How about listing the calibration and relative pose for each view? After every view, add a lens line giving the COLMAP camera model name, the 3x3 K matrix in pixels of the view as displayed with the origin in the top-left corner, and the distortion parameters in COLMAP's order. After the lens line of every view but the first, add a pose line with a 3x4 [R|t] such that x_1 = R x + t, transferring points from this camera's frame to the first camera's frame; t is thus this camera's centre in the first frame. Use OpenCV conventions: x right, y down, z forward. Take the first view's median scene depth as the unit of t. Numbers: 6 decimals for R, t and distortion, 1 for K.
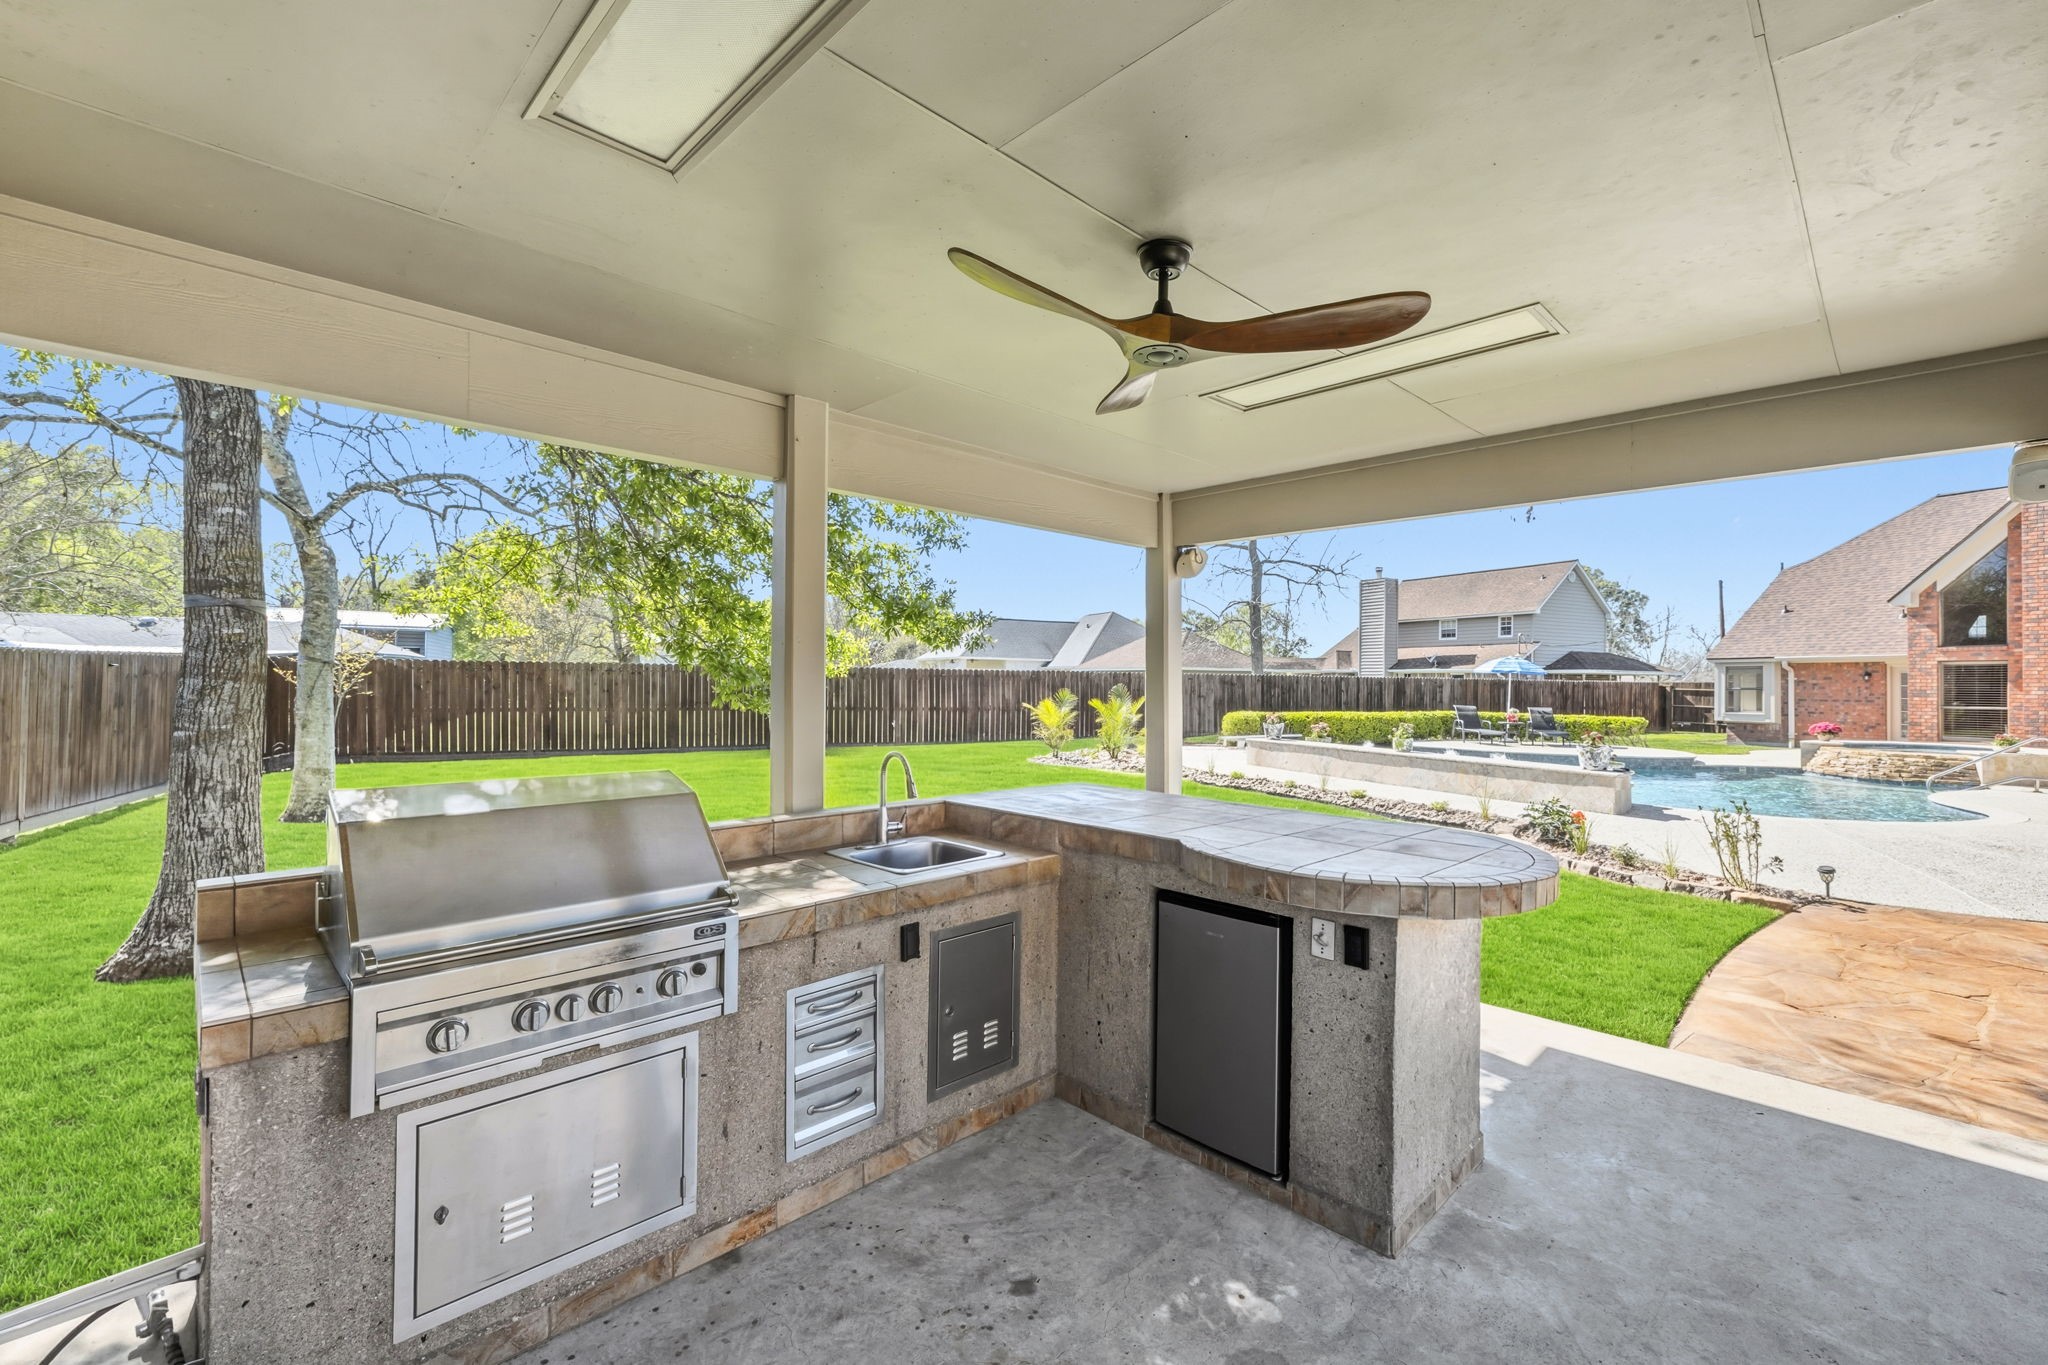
lens RADIAL K [[886.6, 0, 1023.4], [0, 886.6, 672.3], [0, 0, 1]] dist [-0.000977, 0.000612]
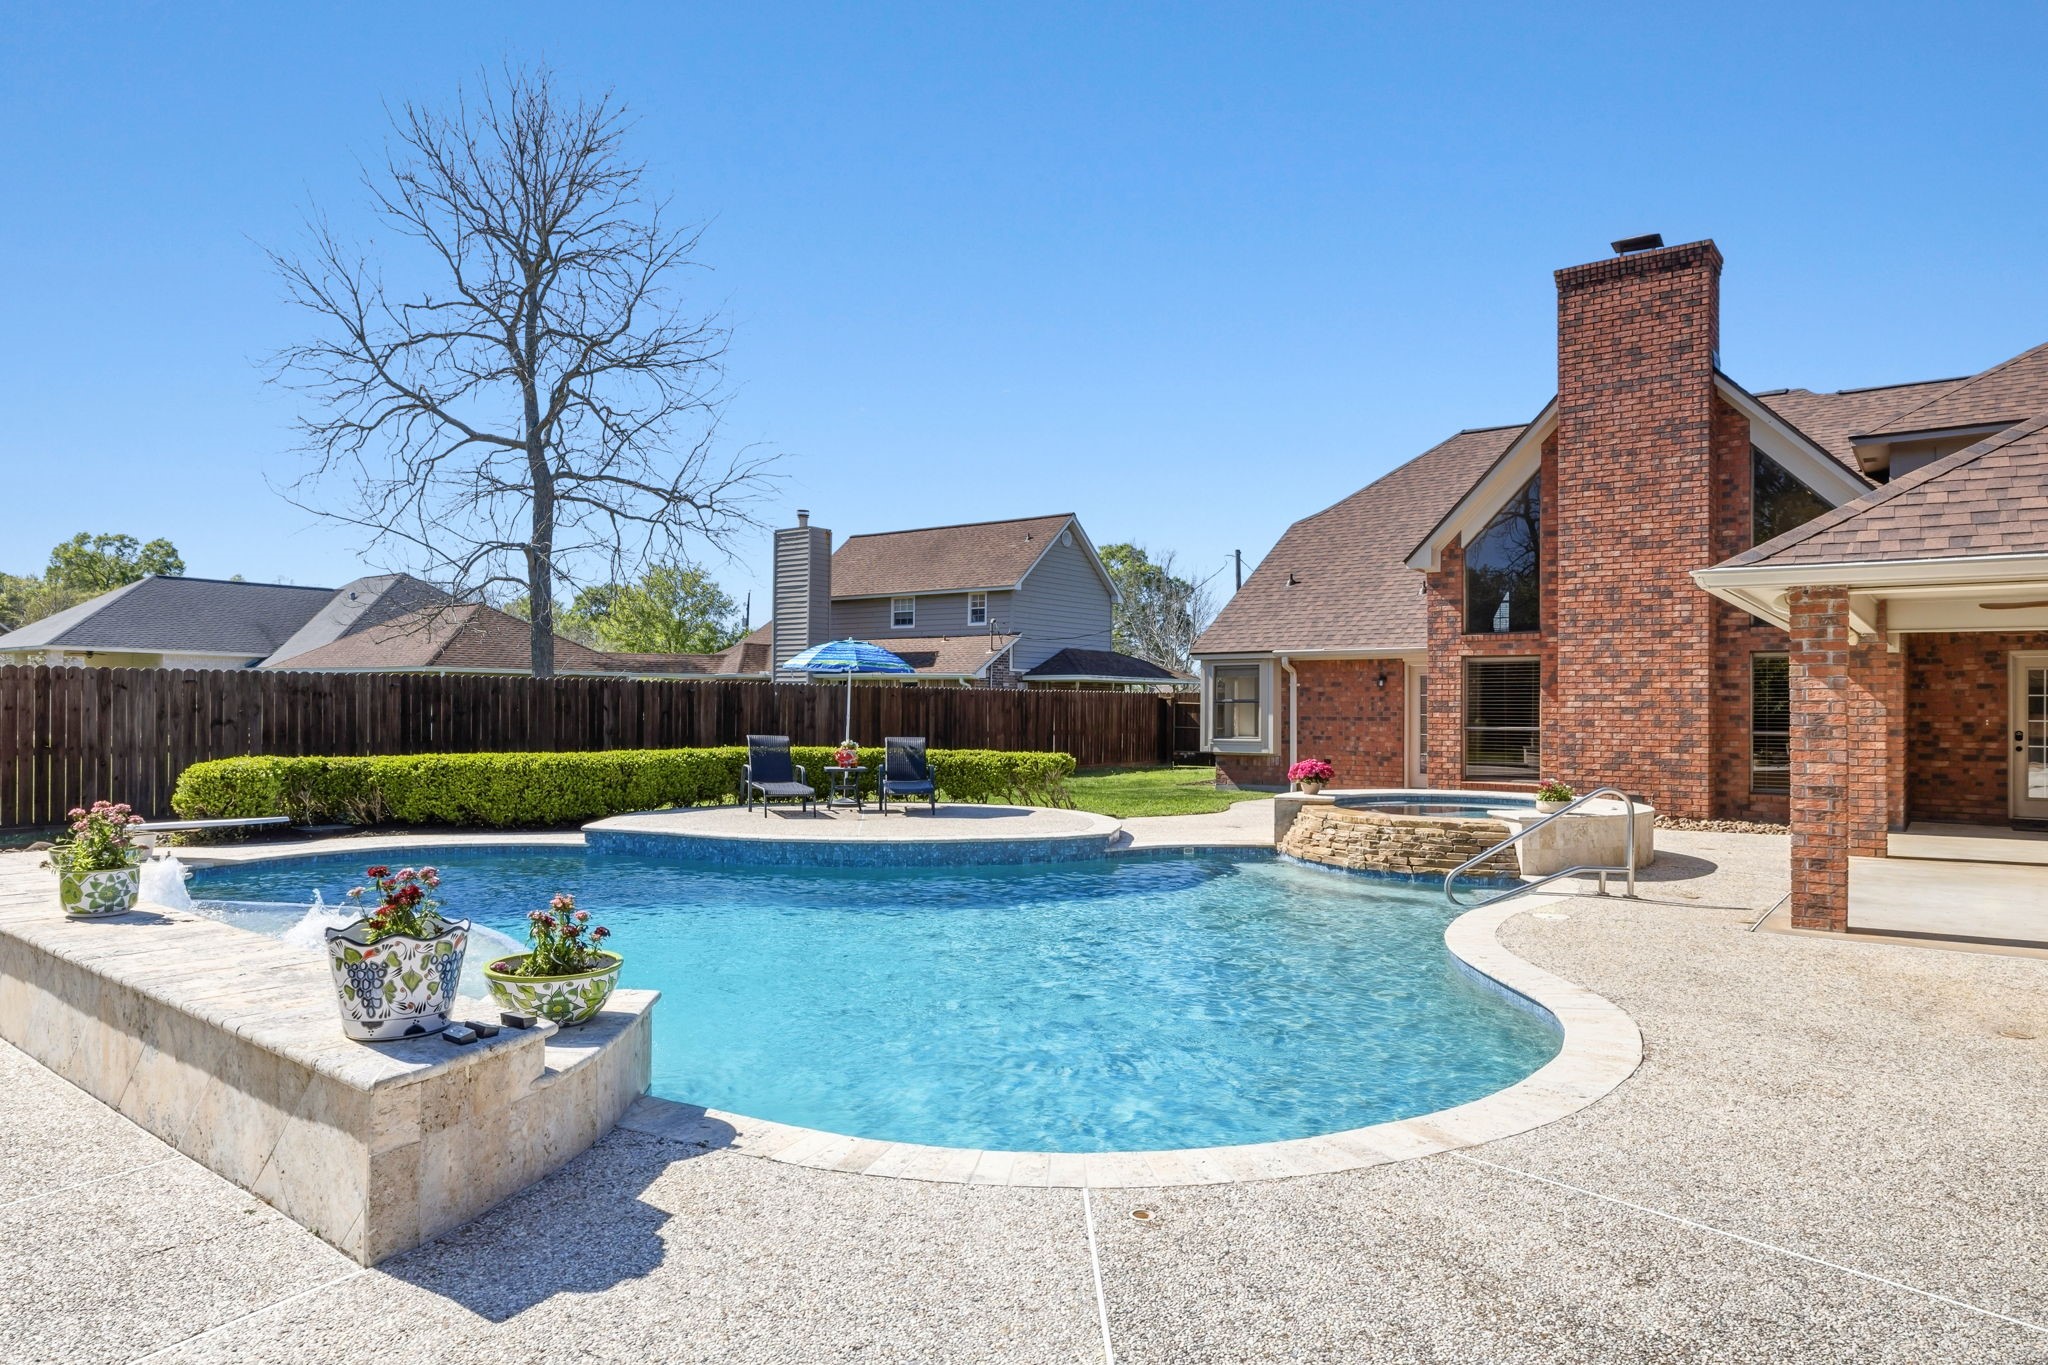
lens RADIAL K [[1283.9, 0, 1026.1], [0, 1283.9, 701.4], [0, 0, 1]] dist [-0.005443, 0.000153]
pose [[0.888856, -0.003111, 0.458176, 0.285542], [-0.003519, 0.999901, 0.013615, 0.007724], [-0.458173, -0.013714, 0.888757, 0.279203]]
